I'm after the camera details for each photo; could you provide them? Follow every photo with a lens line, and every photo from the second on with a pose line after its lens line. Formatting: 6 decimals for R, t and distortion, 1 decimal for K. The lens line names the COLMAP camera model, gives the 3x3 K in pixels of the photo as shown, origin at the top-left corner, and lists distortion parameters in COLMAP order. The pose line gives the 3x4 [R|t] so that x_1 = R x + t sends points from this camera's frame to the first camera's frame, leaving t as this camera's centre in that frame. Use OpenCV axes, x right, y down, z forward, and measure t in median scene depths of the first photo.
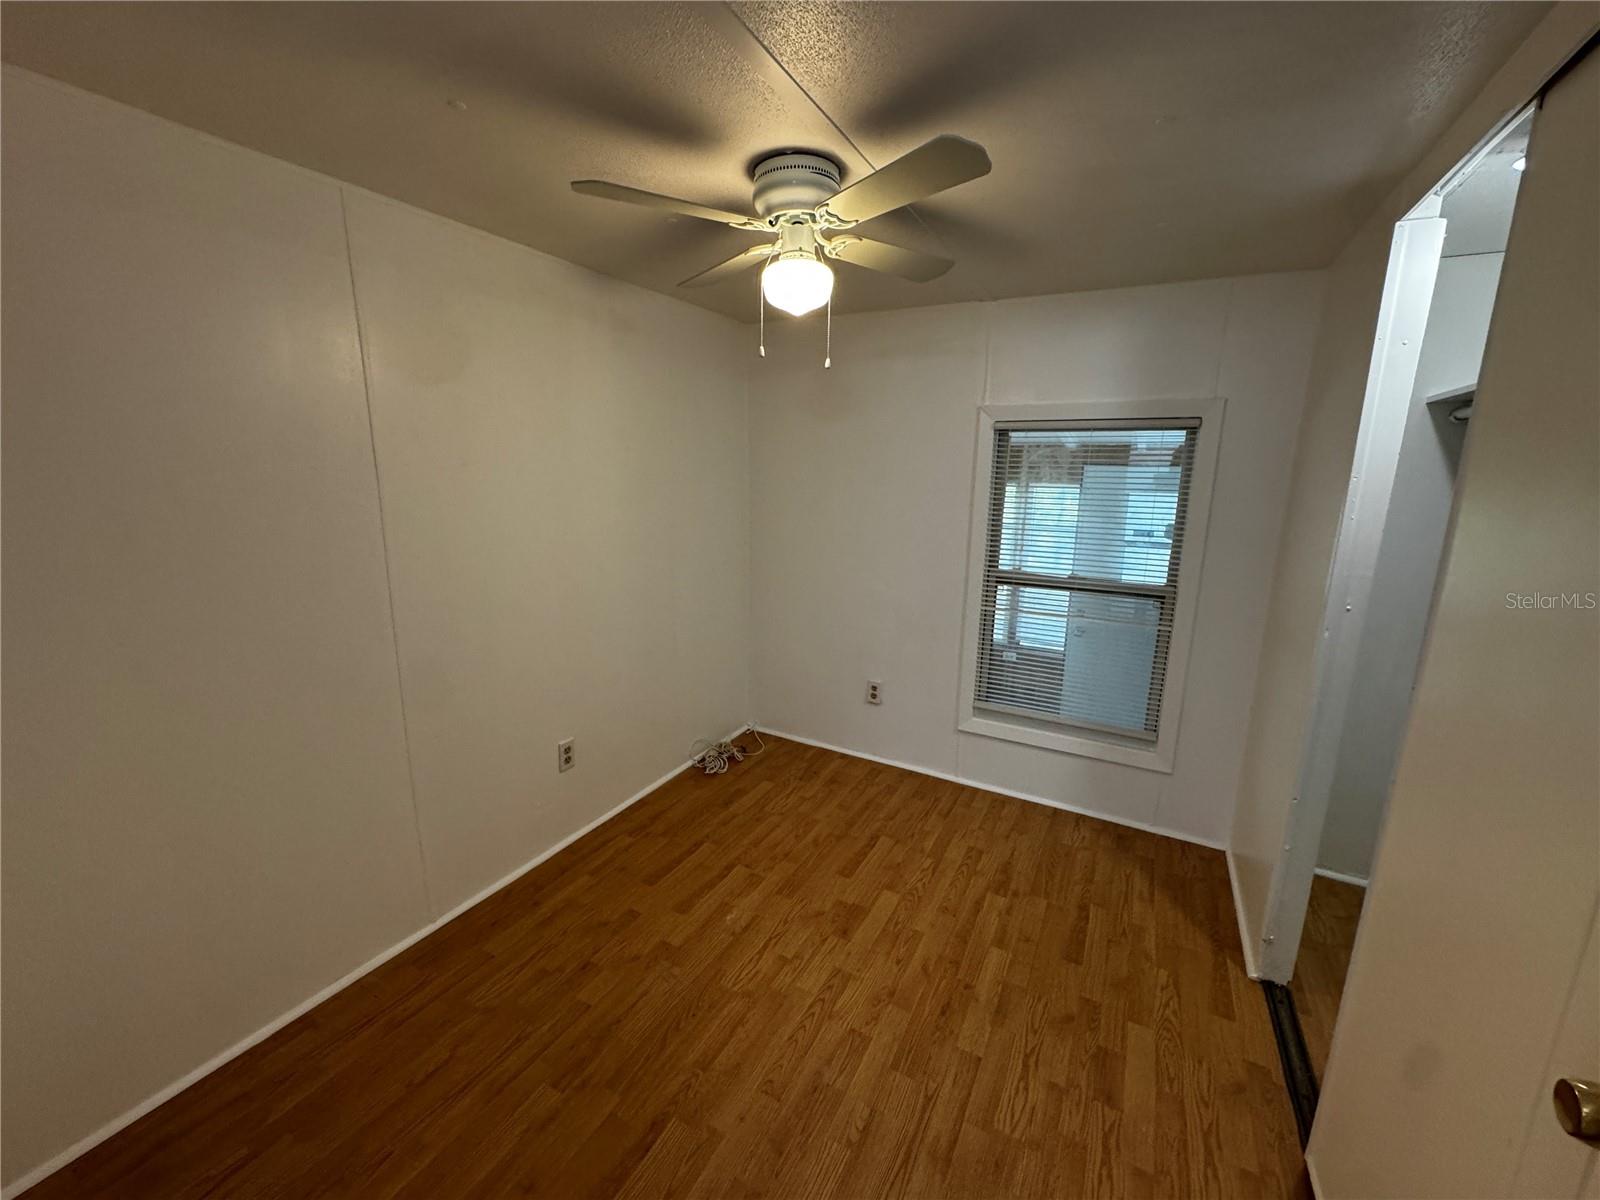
lens RADIAL K [[640.8, 0, 798.6], [0, 640.8, 601.5], [0, 0, 1]] dist [-0.002182, 0.000189]
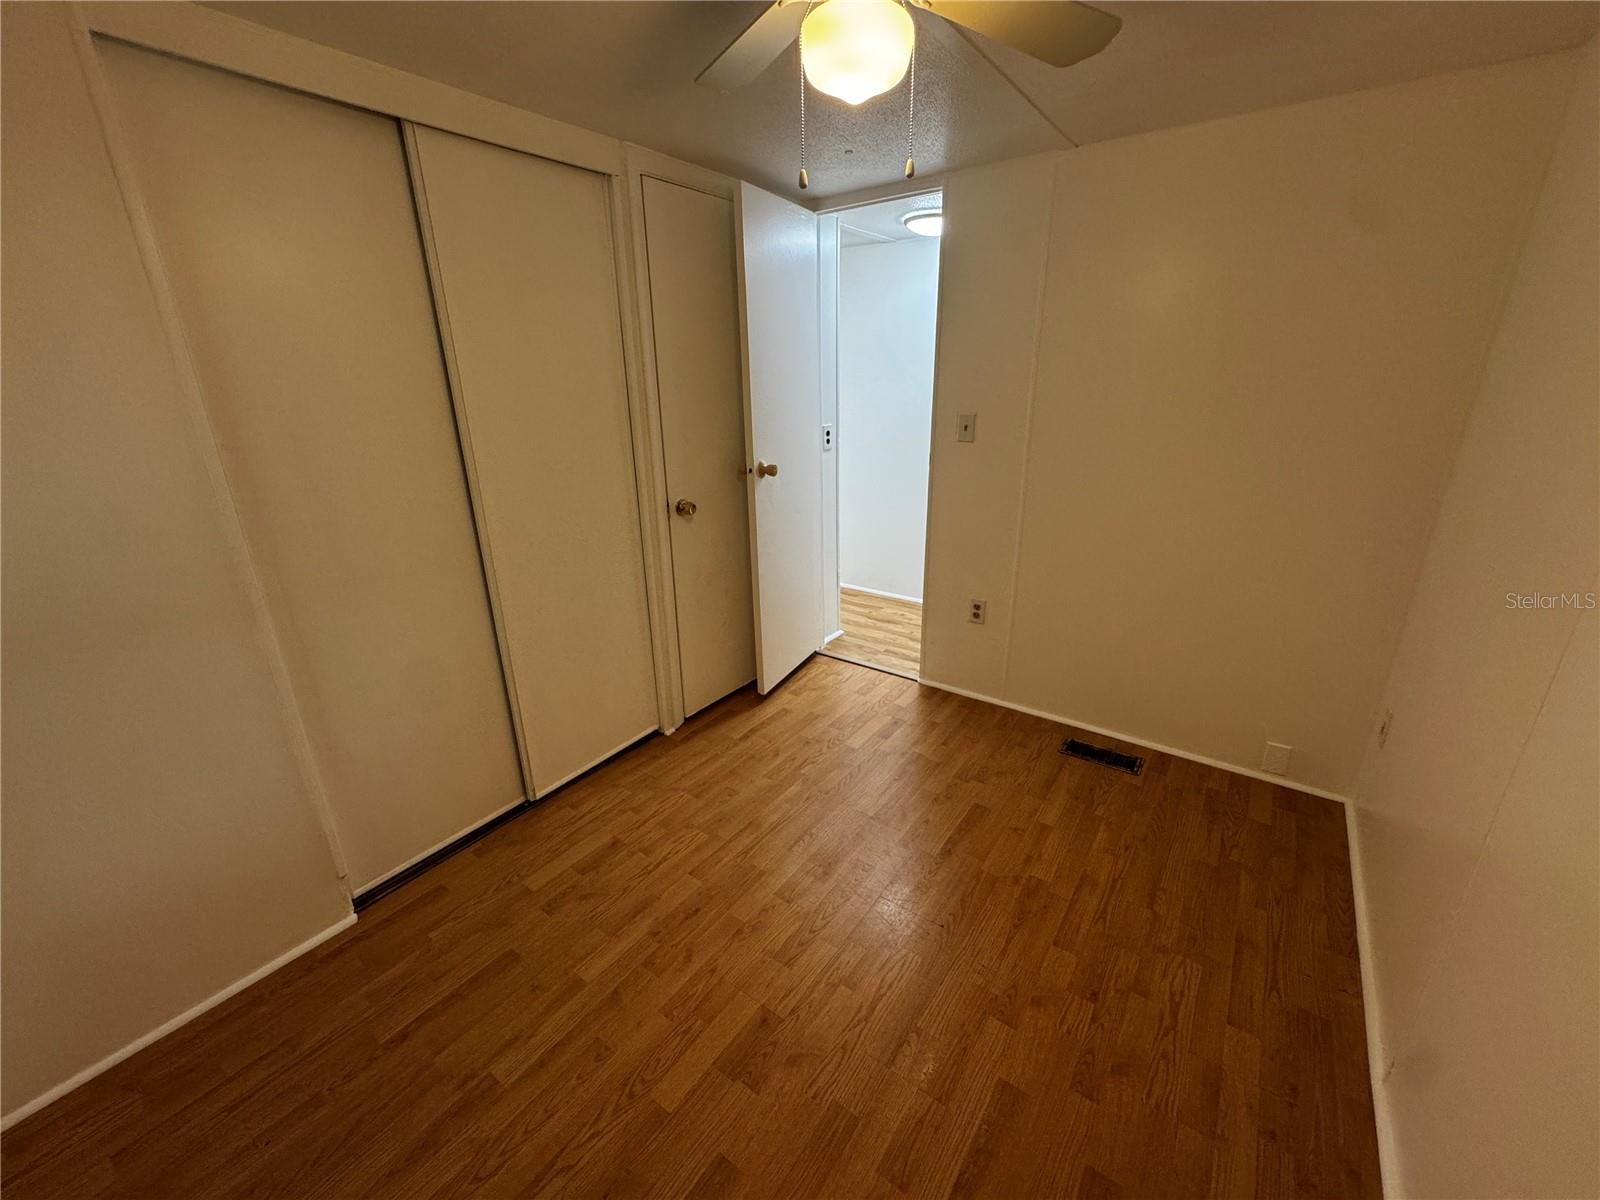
lens RADIAL K [[640.8, 0, 799.0], [0, 640.8, 599.7], [0, 0, 1]] dist [-0.002182, 0.000189]
pose [[-0.991386, -0.044711, 0.123106, -0.037878], [0.025982, 0.854112, 0.519440, -0.291299], [-0.128371, 0.518164, -0.845593, 1.465492]]
